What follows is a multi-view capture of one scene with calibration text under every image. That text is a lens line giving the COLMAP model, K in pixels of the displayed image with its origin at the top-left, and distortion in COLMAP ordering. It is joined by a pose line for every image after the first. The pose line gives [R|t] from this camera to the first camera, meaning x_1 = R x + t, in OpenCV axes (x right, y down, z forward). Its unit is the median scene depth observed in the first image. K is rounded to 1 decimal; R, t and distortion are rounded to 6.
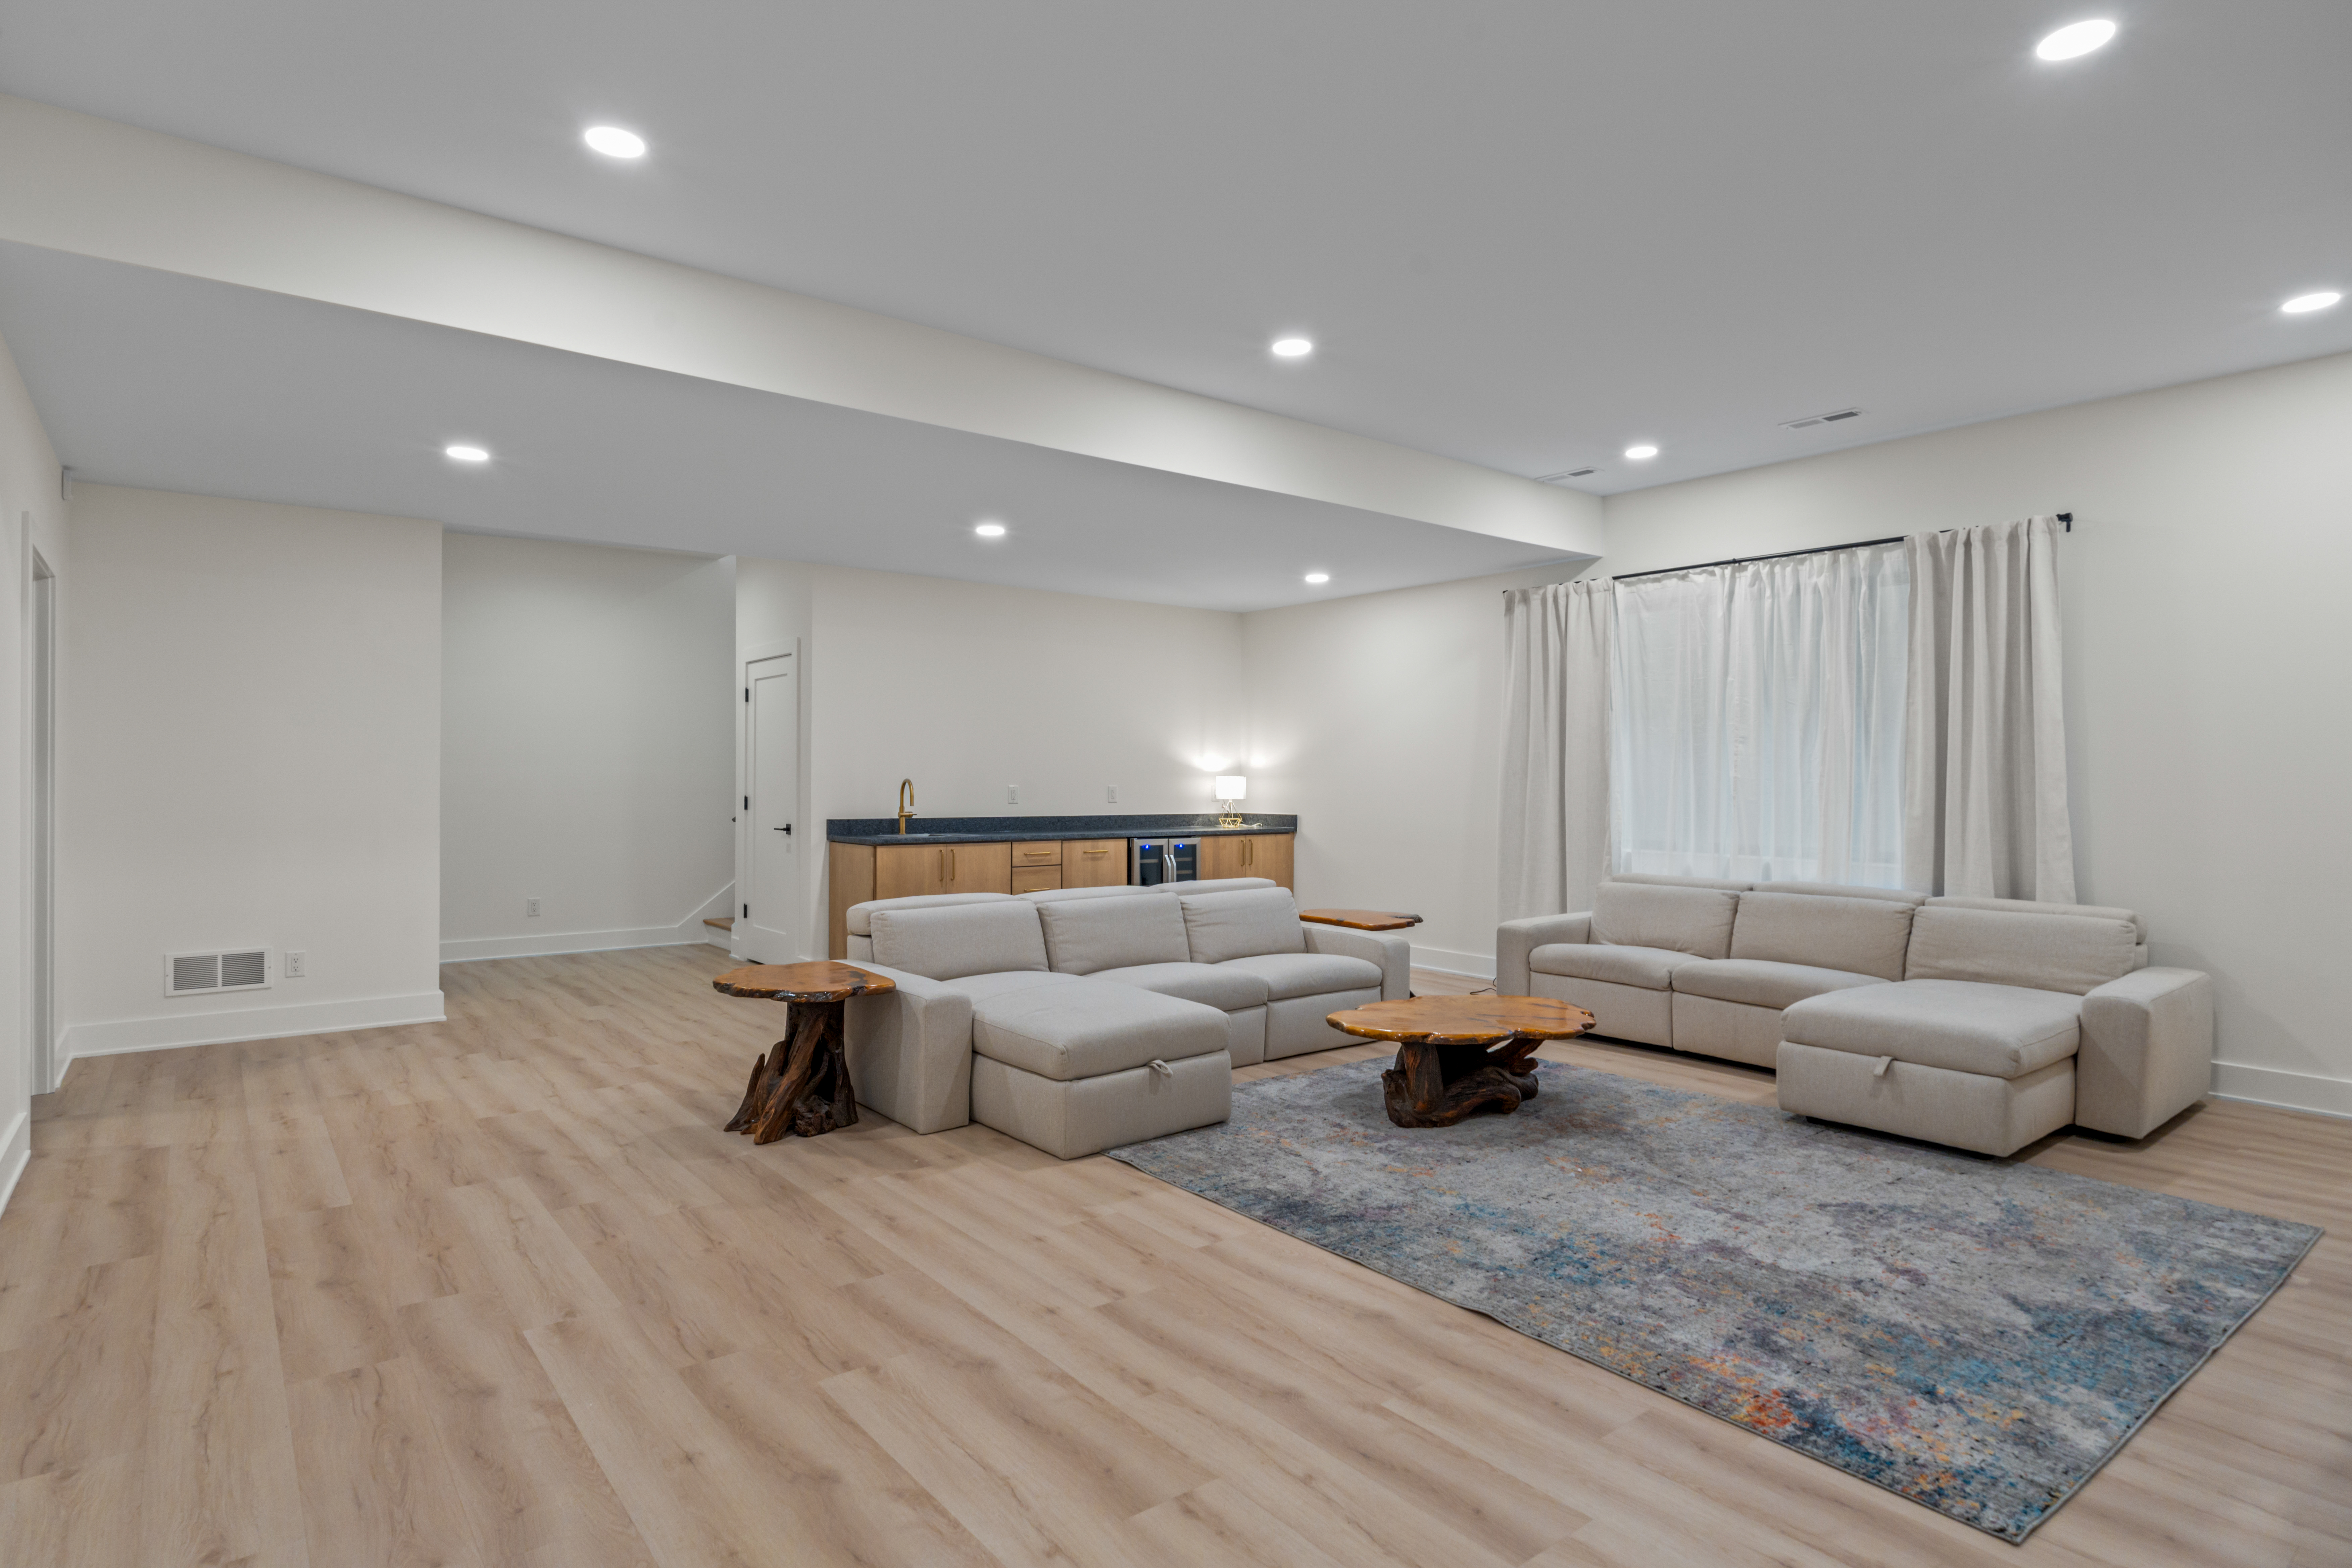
lens RADIAL K [[1257.5, 0, 1176.0], [0, 1257.5, 784.0], [0, 0, 1]] dist [0.000736, 0.000065]
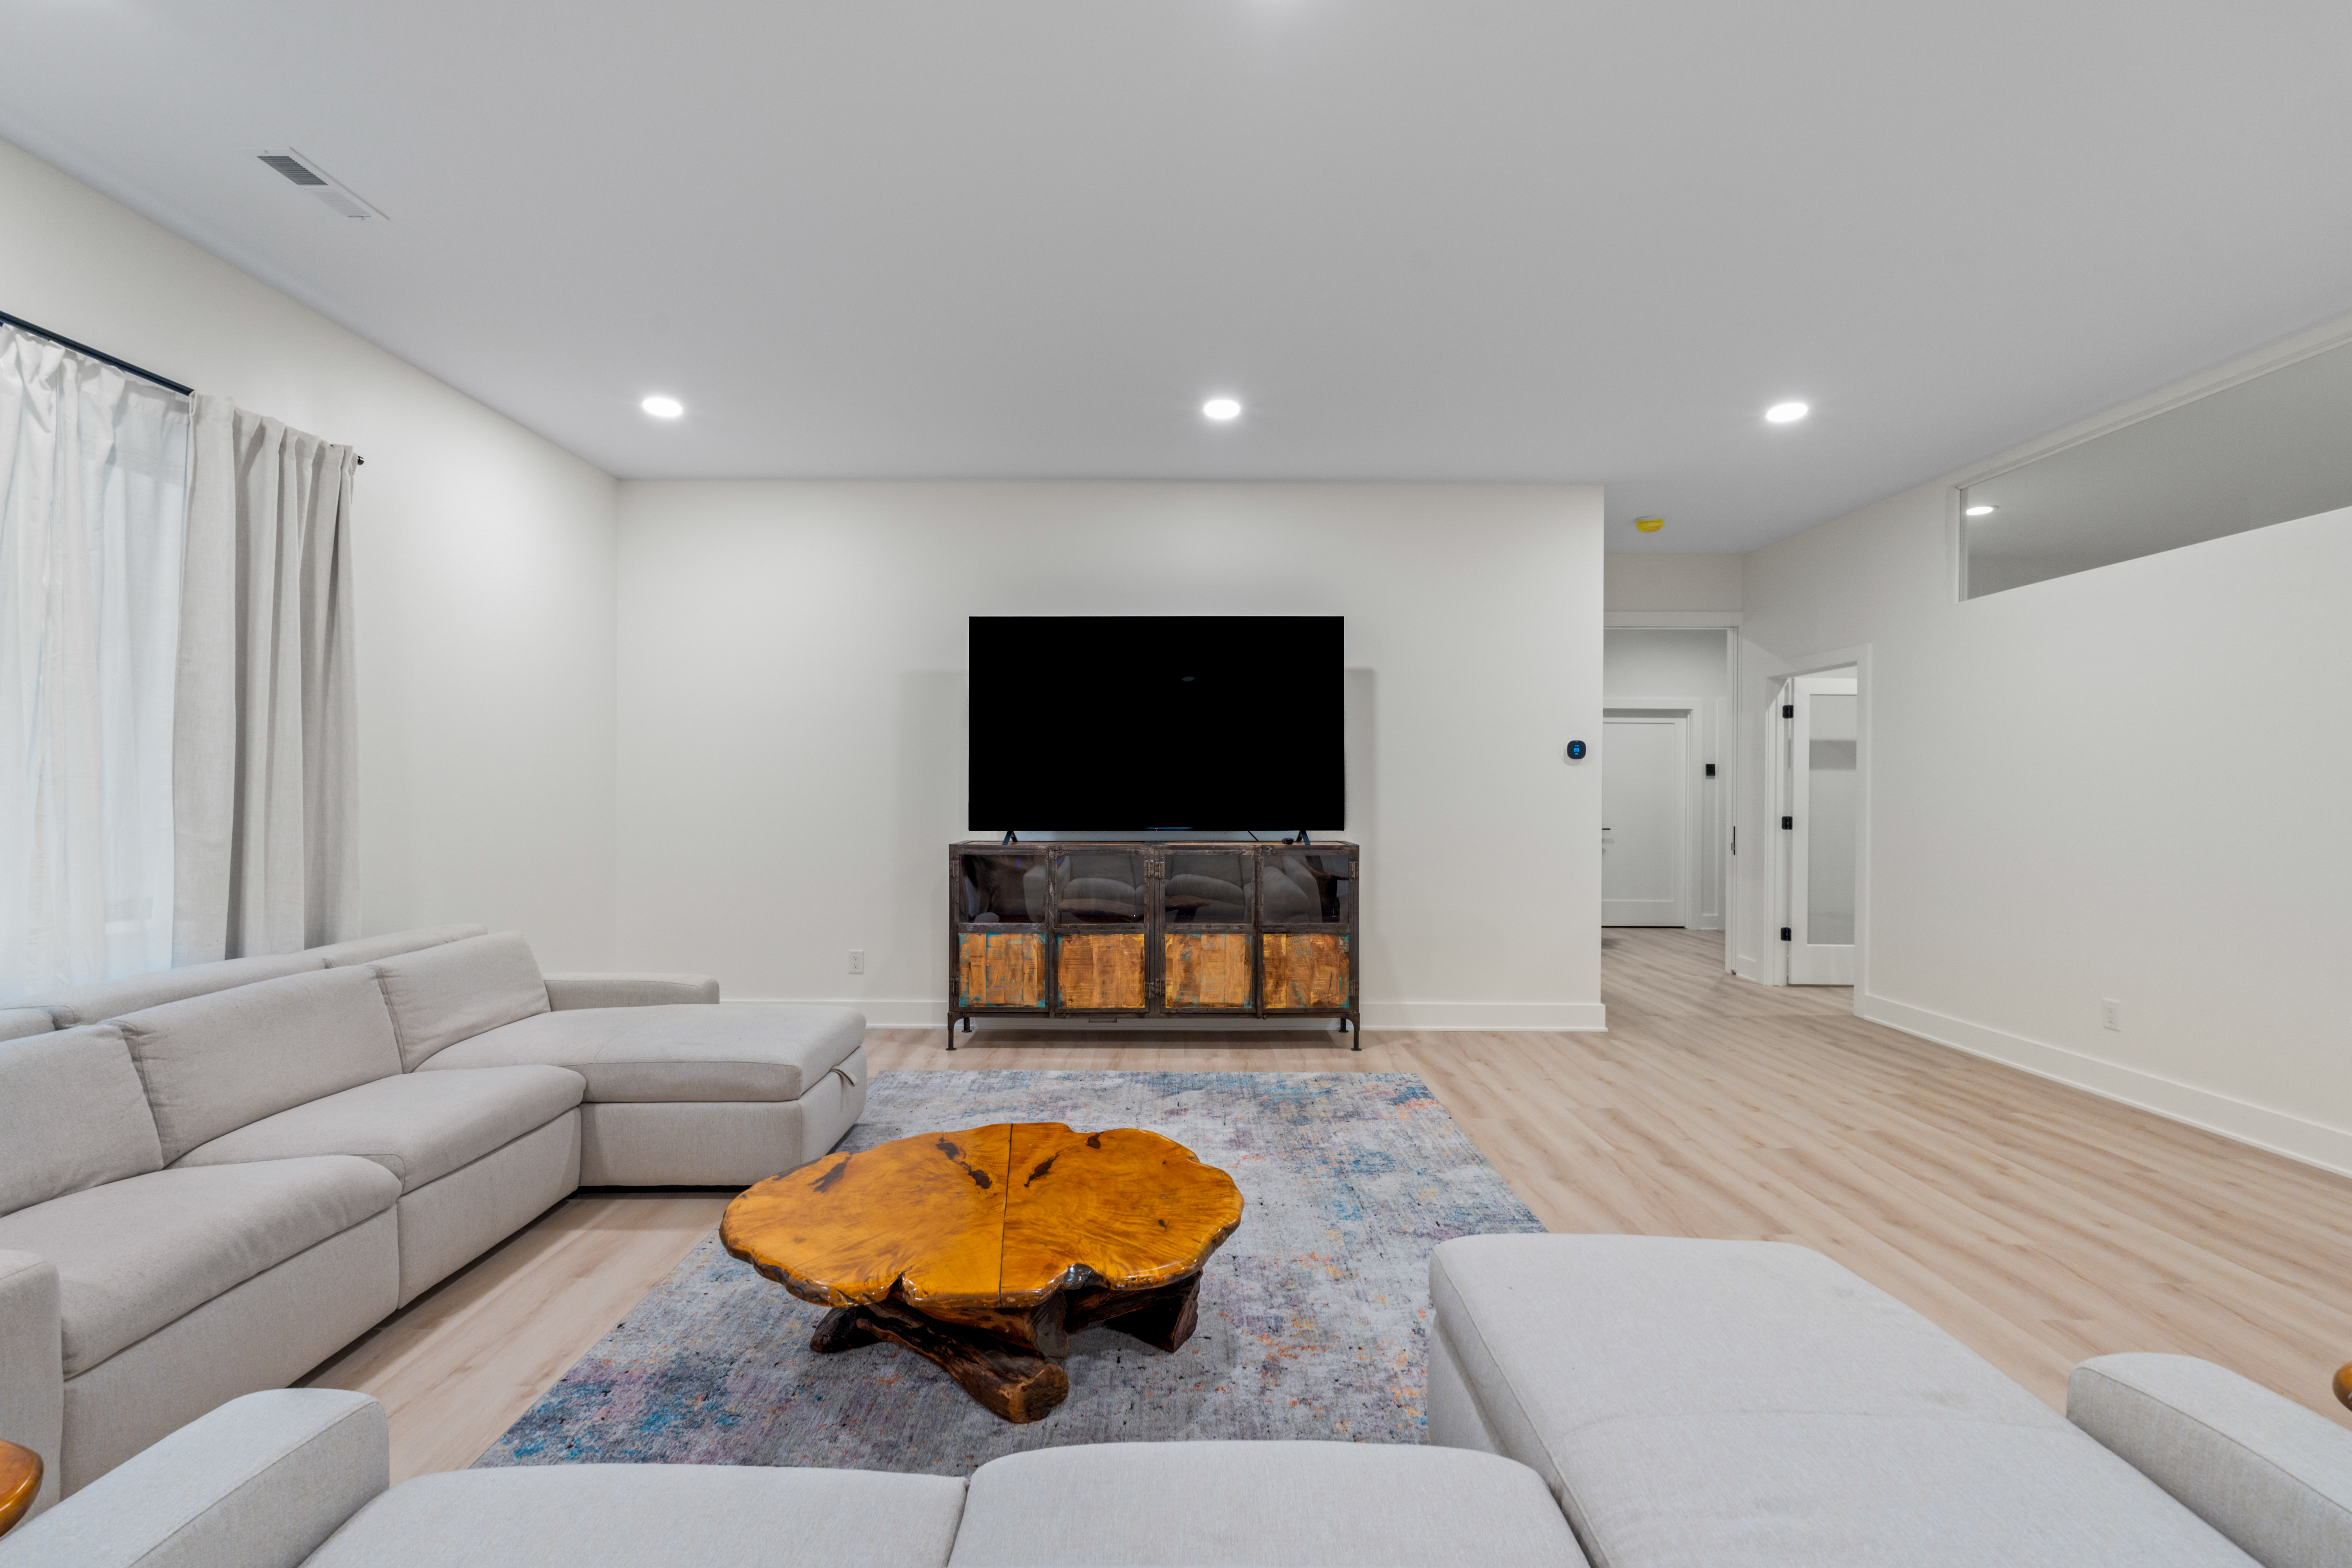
lens RADIAL K [[1029.6, 0, 1176.0], [0, 1029.6, 784.0], [0, 0, 1]] dist [-0.002018, -0.000566]
pose [[-0.779697, -0.008994, 0.626092, -0.200939], [-0.006382, 0.999959, 0.006418, -0.018418], [-0.626124, 0.001009, -0.779723, 1.981048]]
